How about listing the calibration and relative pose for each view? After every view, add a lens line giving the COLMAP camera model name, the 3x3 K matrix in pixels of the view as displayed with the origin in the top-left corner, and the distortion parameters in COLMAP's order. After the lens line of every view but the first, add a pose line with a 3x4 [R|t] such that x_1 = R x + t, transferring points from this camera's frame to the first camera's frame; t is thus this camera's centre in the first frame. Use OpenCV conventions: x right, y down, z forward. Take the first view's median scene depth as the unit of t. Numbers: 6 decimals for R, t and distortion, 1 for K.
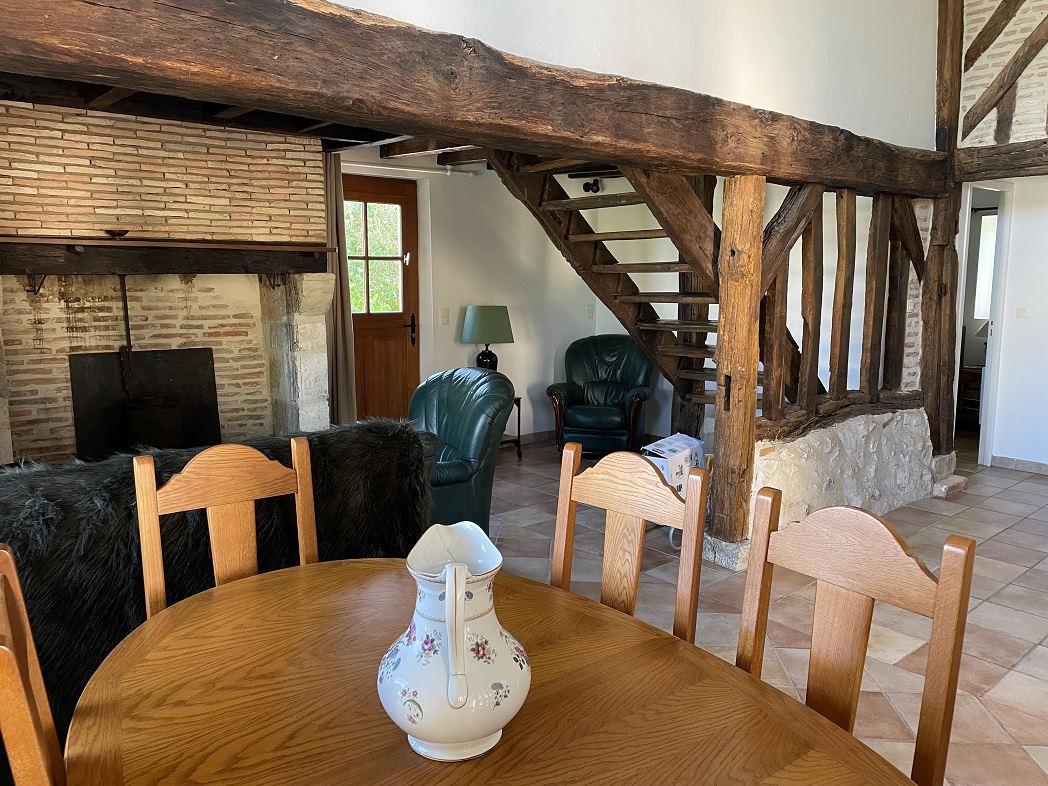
lens RADIAL K [[796.8, 0, 524.6], [0, 796.8, 395.3], [0, 0, 1]] dist [0.084346, -0.101518]
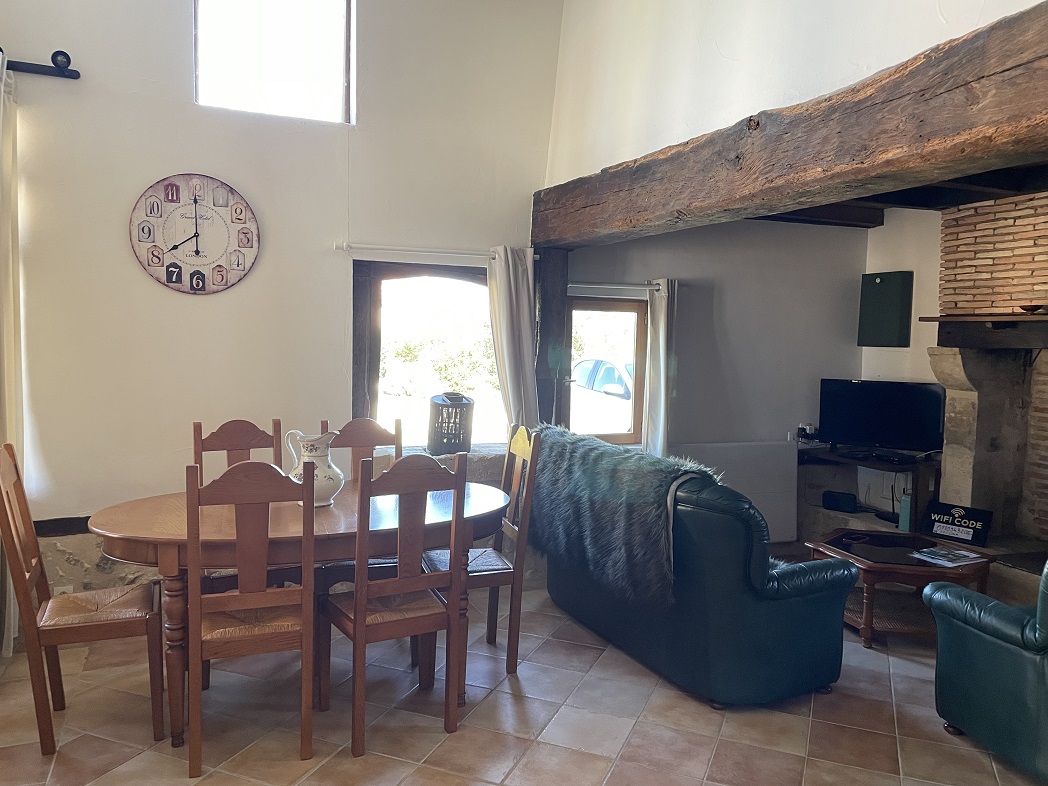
lens RADIAL K [[796.8, 0, 522.8], [0, 796.8, 392.0], [0, 0, 1]] dist [0.084346, -0.101518]
pose [[-0.325220, 0.060357, -0.943710, 0.697213], [-0.156729, 0.980719, 0.116735, -0.121126], [0.932560, 0.185871, -0.309490, 0.770694]]
